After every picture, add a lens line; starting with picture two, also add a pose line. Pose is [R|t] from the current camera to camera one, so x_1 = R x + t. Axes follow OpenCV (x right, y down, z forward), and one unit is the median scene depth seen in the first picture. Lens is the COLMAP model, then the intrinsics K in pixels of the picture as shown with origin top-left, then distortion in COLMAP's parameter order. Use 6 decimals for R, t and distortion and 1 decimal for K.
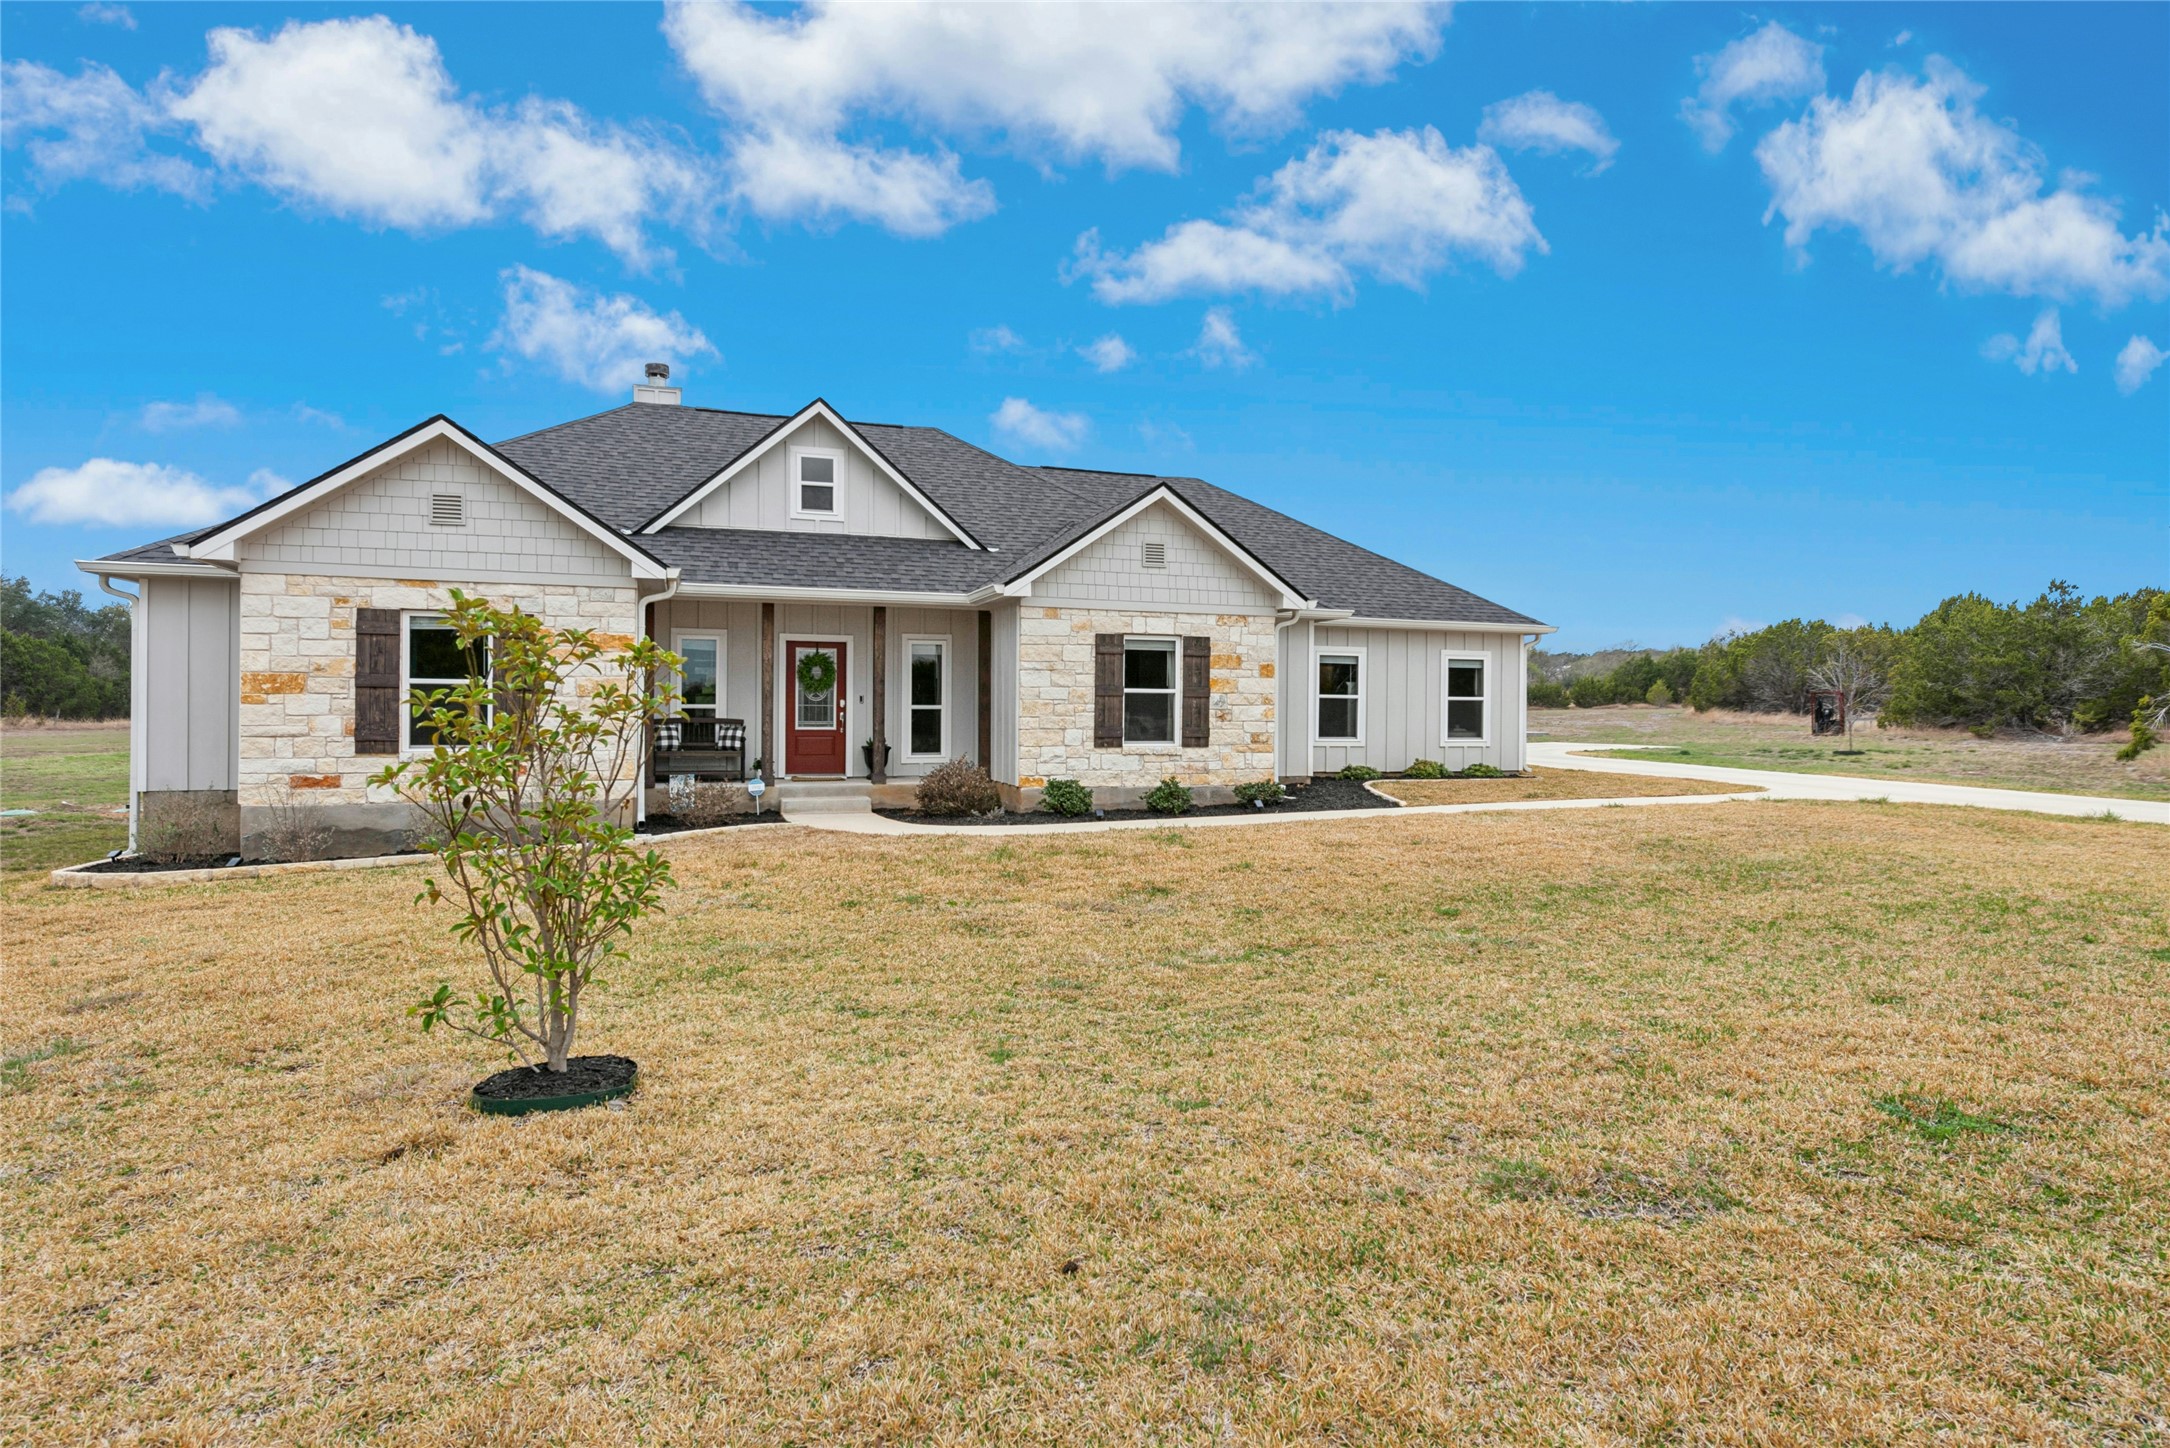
lens RADIAL K [[1109.8, 0, 1086.6], [0, 1109.8, 715.1], [0, 0, 1]] dist [0.015718, -0.004821]
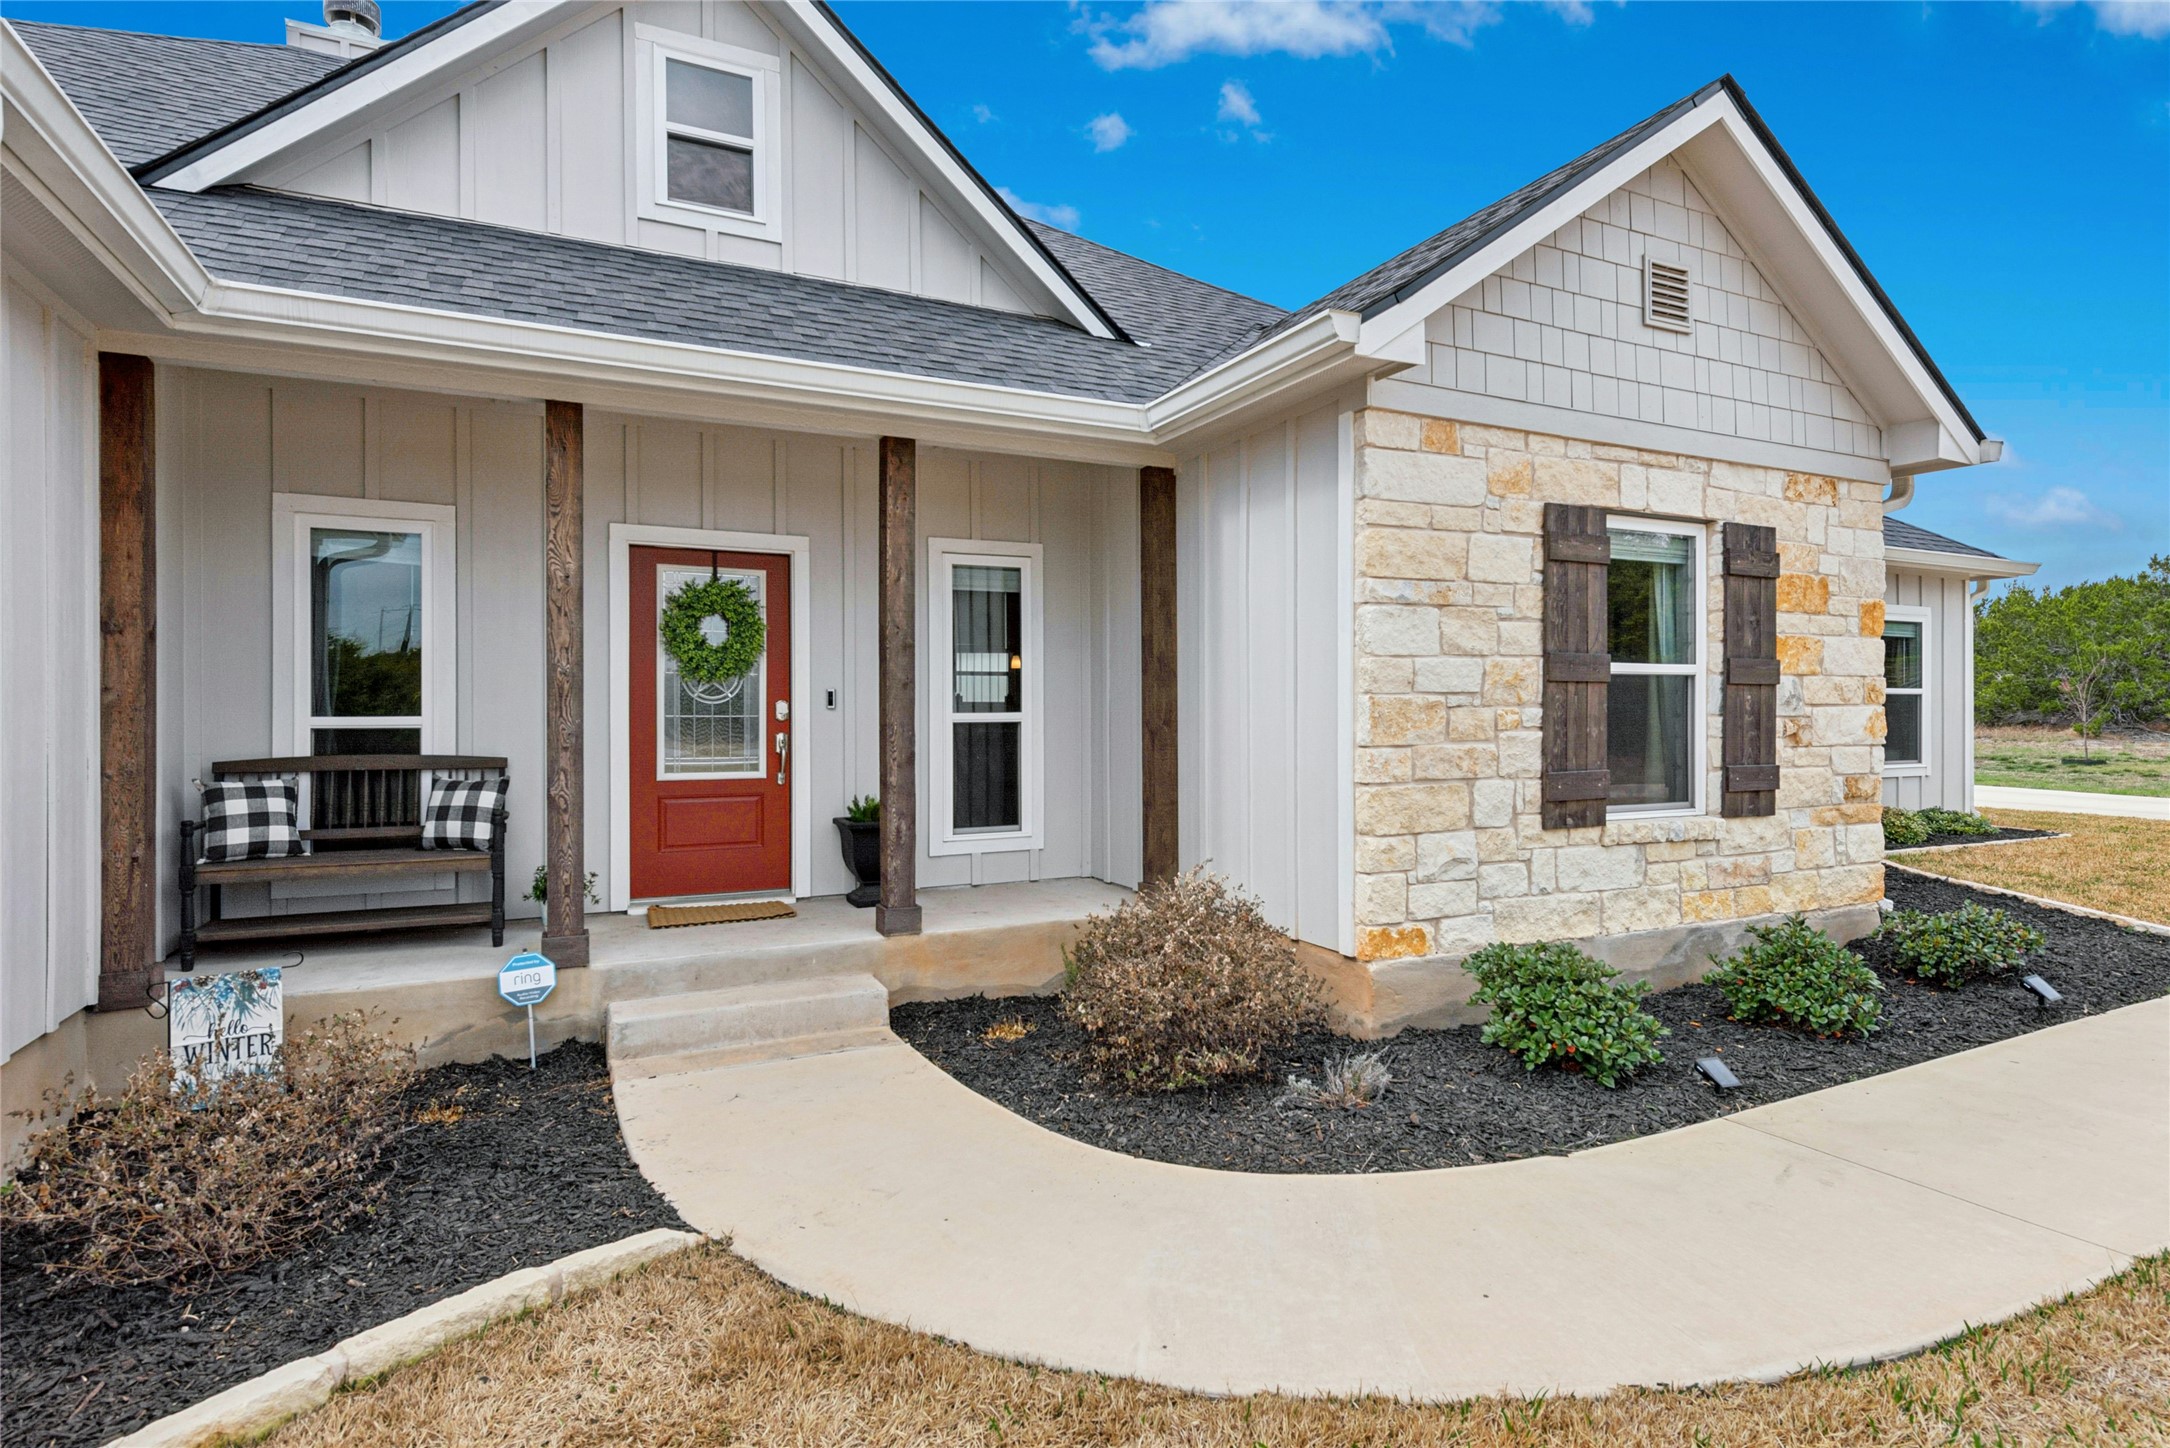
lens RADIAL K [[1109.8, 0, 1092.3], [0, 1109.8, 713.8], [0, 0, 1]] dist [0.015718, -0.004821]
pose [[0.993983, -0.009488, 0.109126, -0.163202], [0.009930, 0.999945, -0.003505, -0.007125], [-0.109087, 0.004568, 0.994022, 0.635066]]
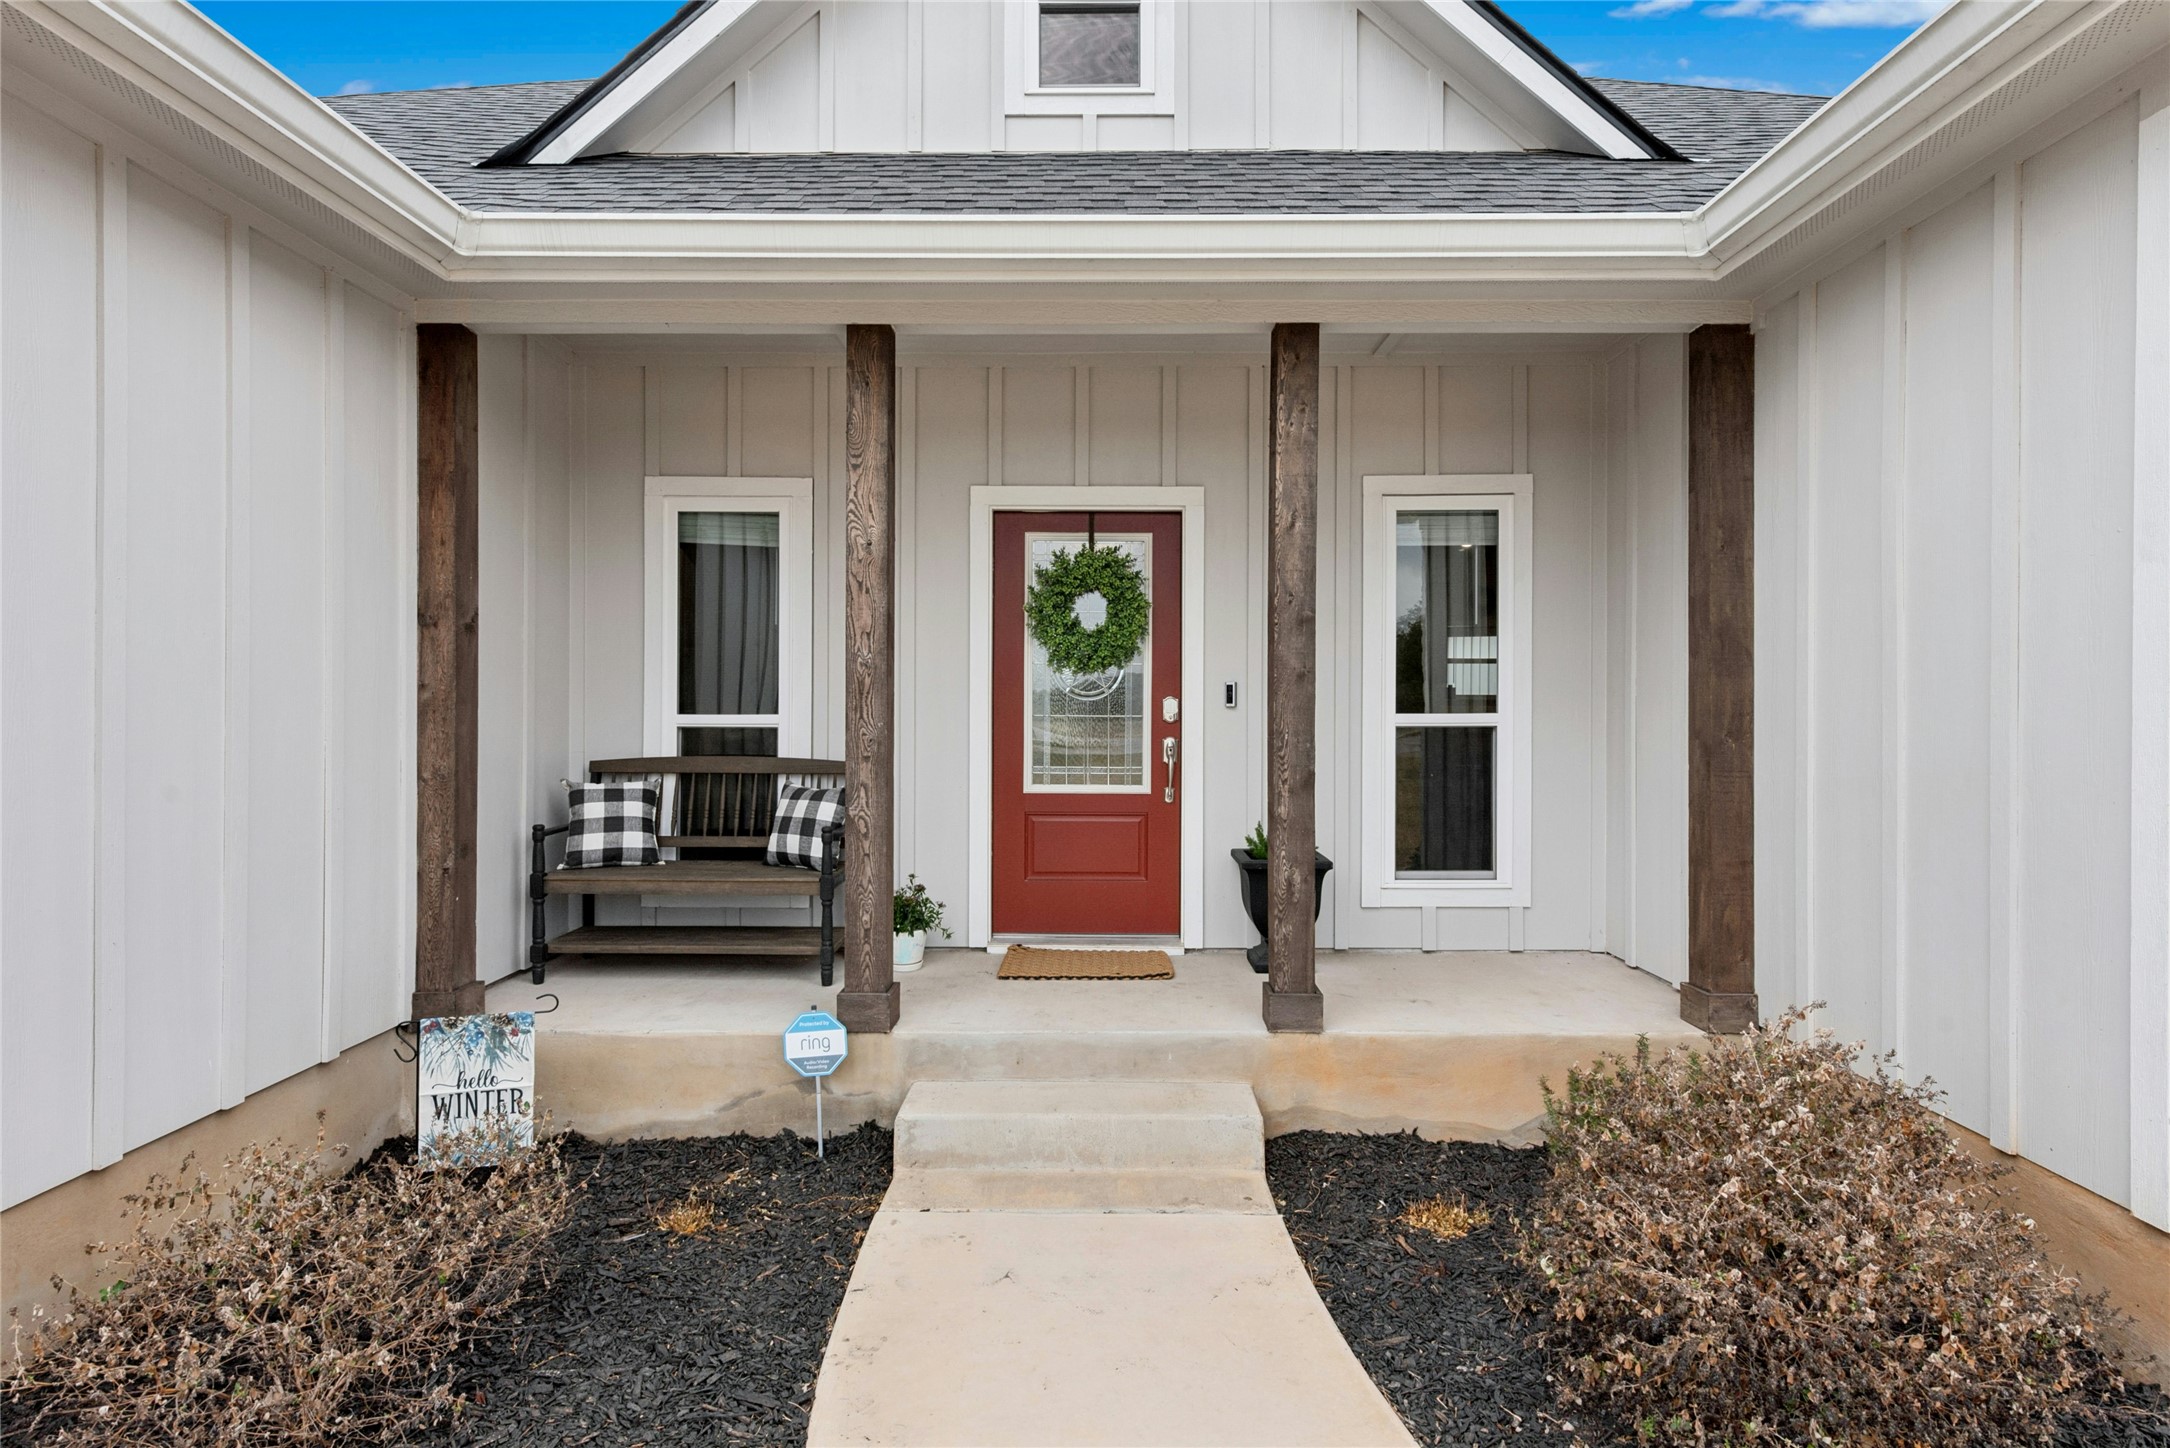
lens RADIAL K [[1109.8, 0, 1095.3], [0, 1109.8, 708.9], [0, 0, 1]] dist [0.015718, -0.004821]
pose [[0.940334, -0.002878, -0.340240, -0.142646], [0.002126, 0.999994, -0.002584, -0.010292], [0.340246, 0.001706, 0.940335, 0.744311]]
